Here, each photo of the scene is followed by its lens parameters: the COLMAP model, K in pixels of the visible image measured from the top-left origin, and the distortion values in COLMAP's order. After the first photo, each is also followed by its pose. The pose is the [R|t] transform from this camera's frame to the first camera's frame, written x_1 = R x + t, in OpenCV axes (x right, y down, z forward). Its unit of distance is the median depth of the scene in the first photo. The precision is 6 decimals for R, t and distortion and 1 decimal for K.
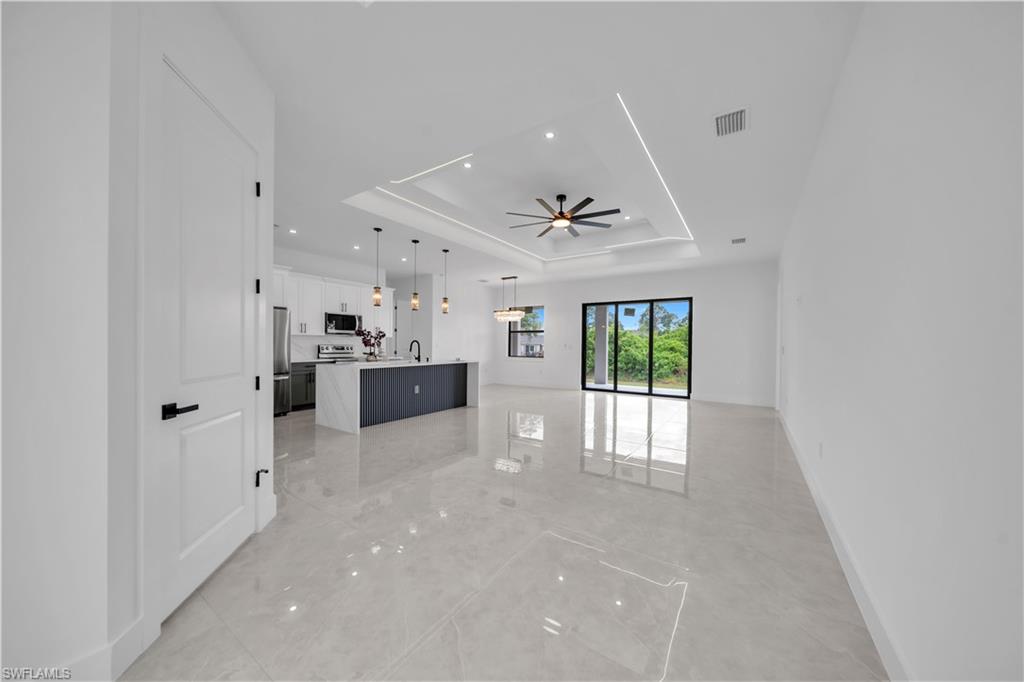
lens RADIAL K [[356.3, 0, 517.8], [0, 356.3, 346.5], [0, 0, 1]] dist [0.001165, -0.000172]
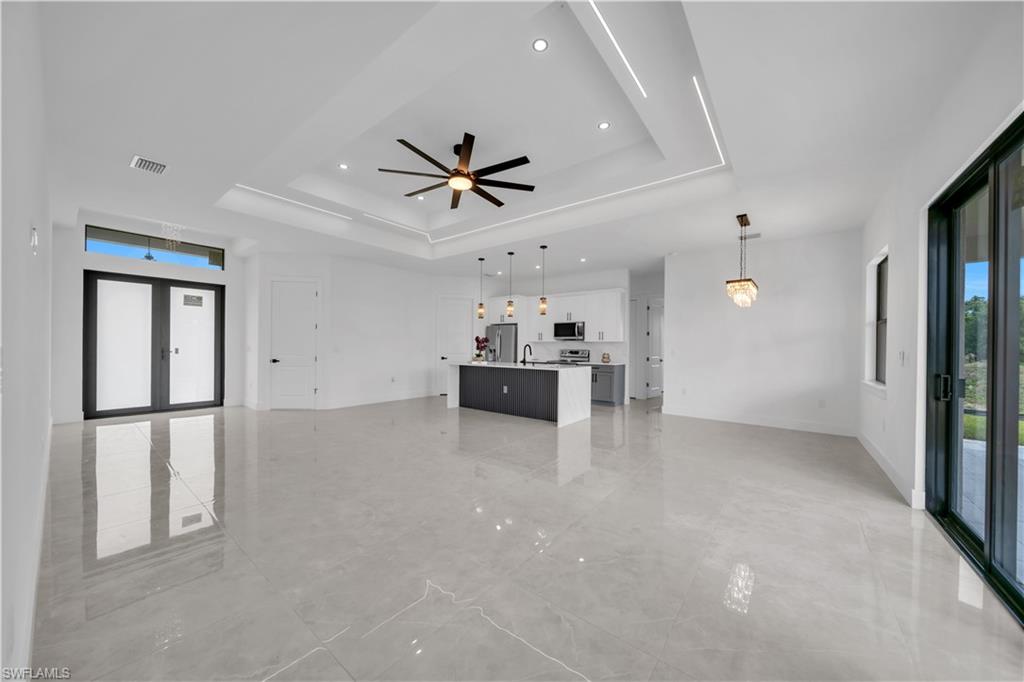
lens RADIAL K [[356.3, 0, 512.0], [0, 356.3, 345.4], [0, 0, 1]] dist [0.001165, -0.000172]
pose [[-0.090044, -0.013083, -0.995852, 0.716427], [-0.019540, 0.999744, -0.011368, -0.001423], [0.995746, 0.018435, -0.090276, 1.002070]]
